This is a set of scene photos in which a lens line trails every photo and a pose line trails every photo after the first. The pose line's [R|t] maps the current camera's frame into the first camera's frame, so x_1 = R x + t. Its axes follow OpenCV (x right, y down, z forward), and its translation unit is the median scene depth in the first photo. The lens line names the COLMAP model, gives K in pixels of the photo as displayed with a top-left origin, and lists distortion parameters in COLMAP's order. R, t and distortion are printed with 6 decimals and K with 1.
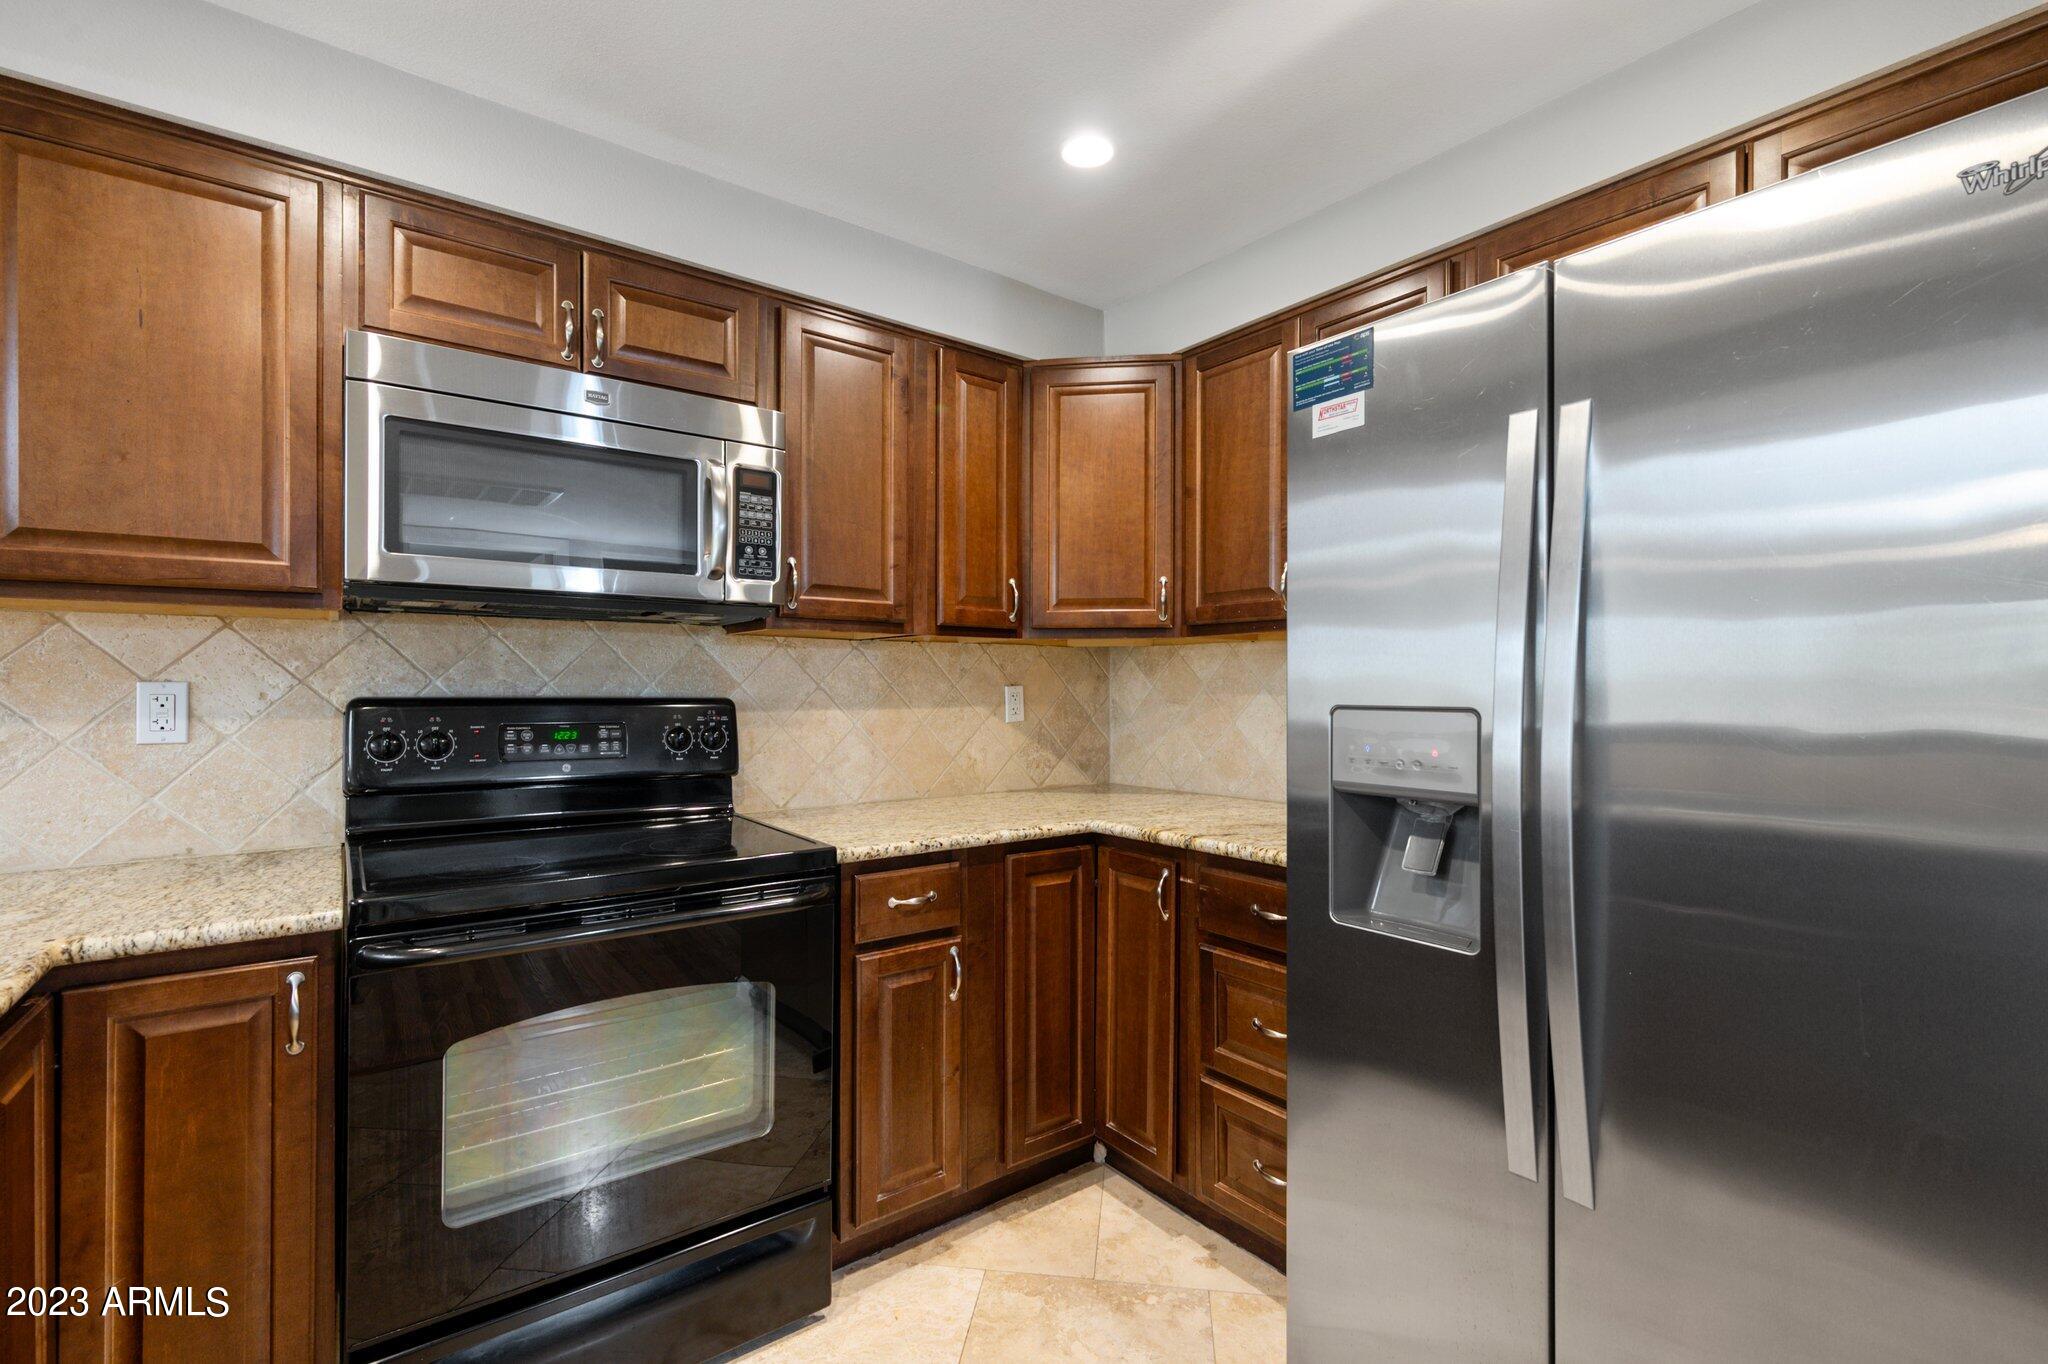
lens RADIAL K [[903.8, 0, 1027.8], [0, 903.8, 684.0], [0, 0, 1]] dist [-0.000856, -0.000092]
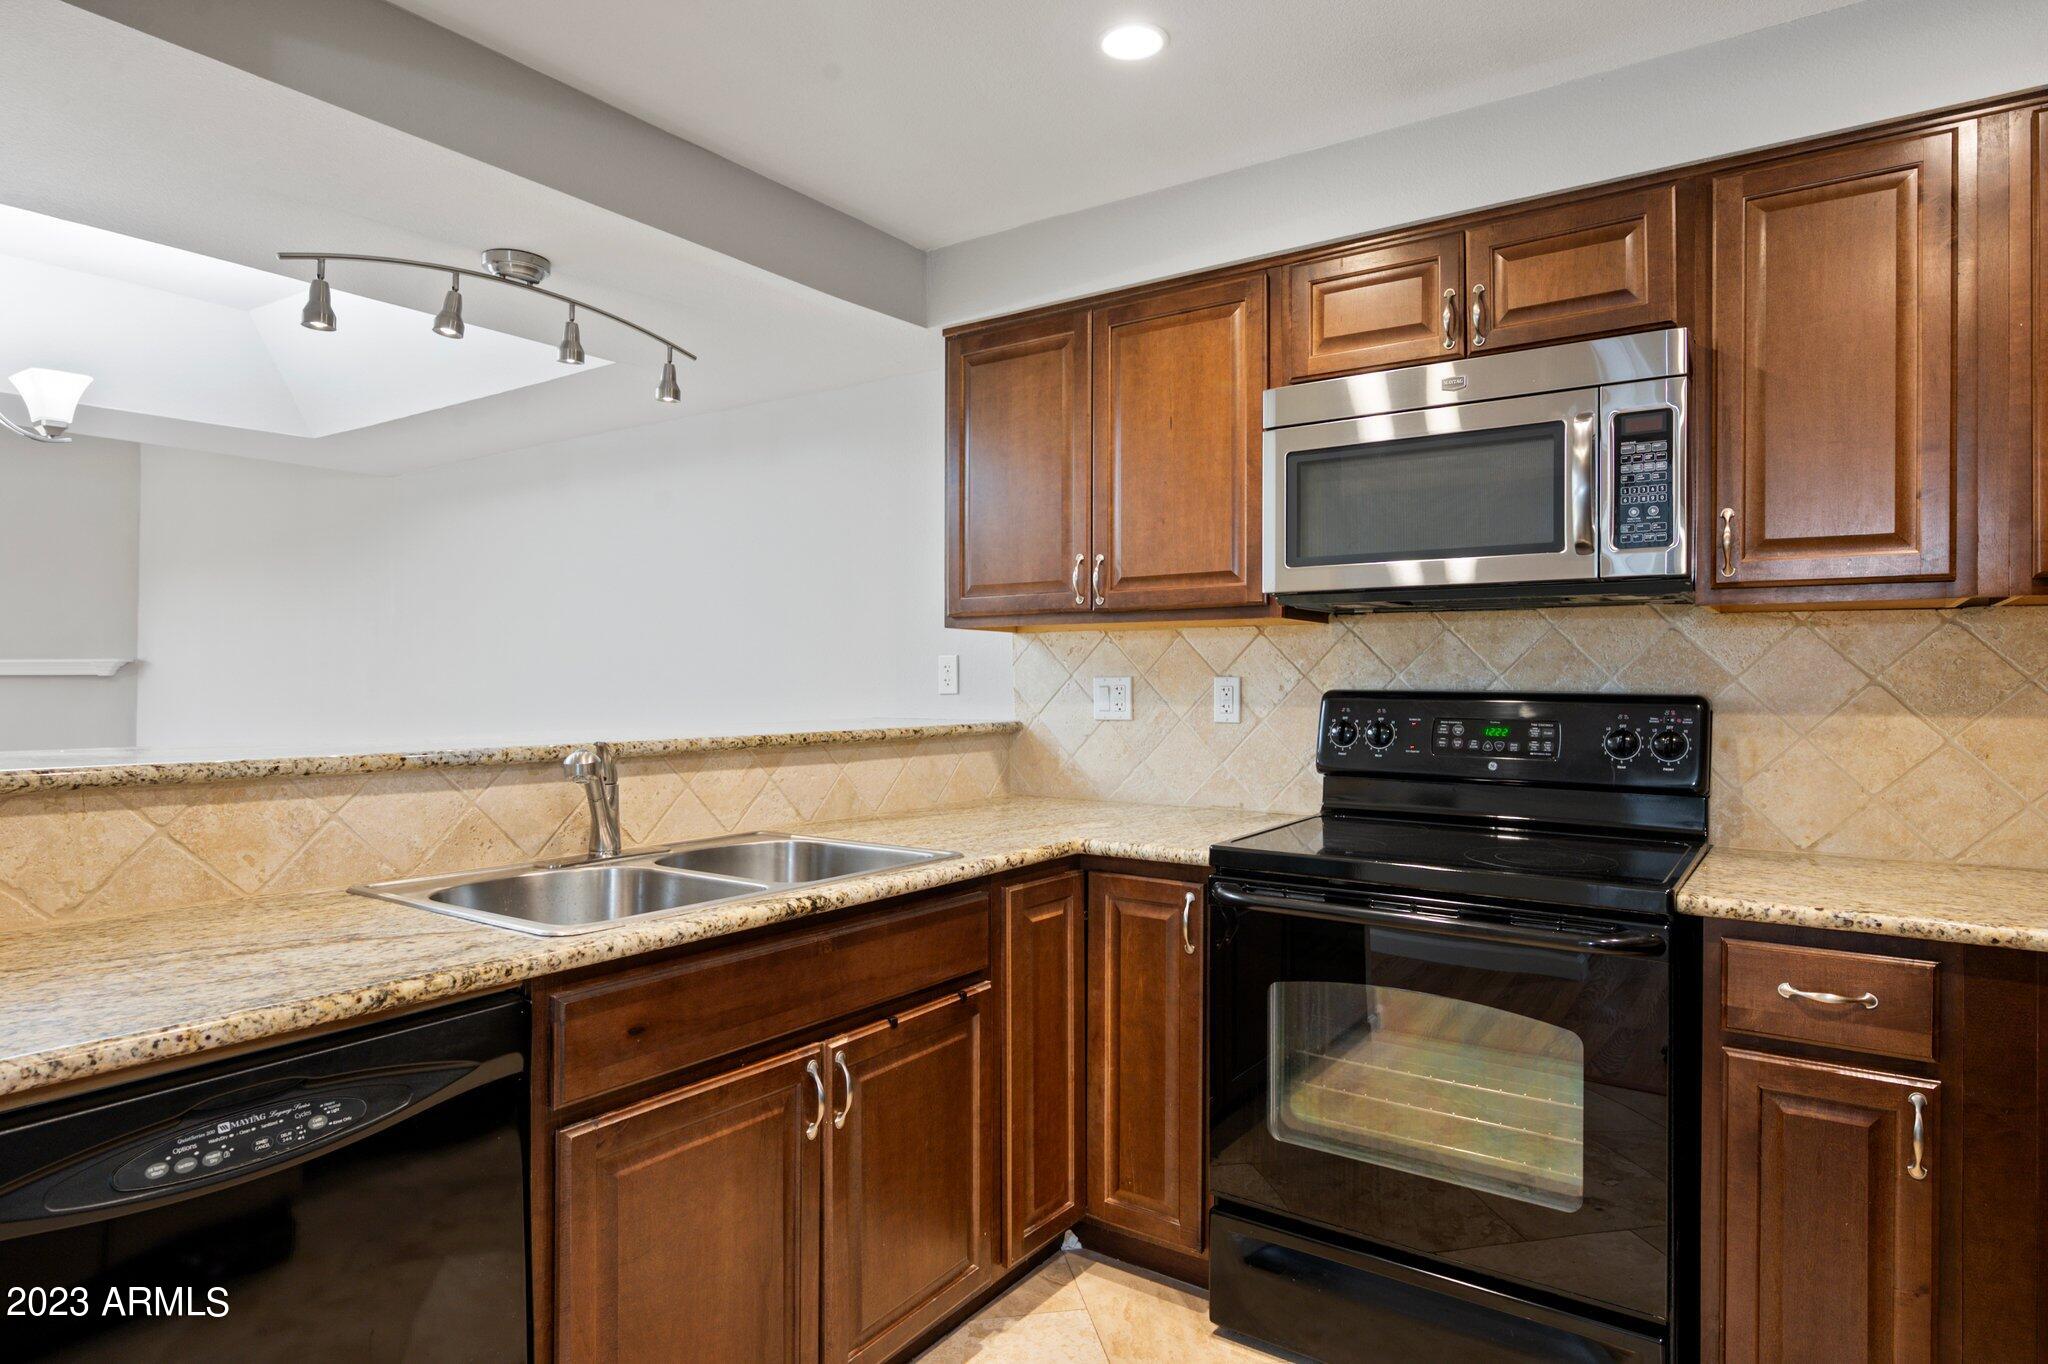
lens RADIAL K [[1150.9, 0, 1030.7], [0, 1150.9, 675.8], [0, 0, 1]] dist [-0.003486, 0.000265]
pose [[0.307243, -0.003365, -0.951625, 0.504097], [0.001116, 0.999994, -0.003176, 0.001193], [0.951630, -0.000086, 0.307245, 0.168747]]
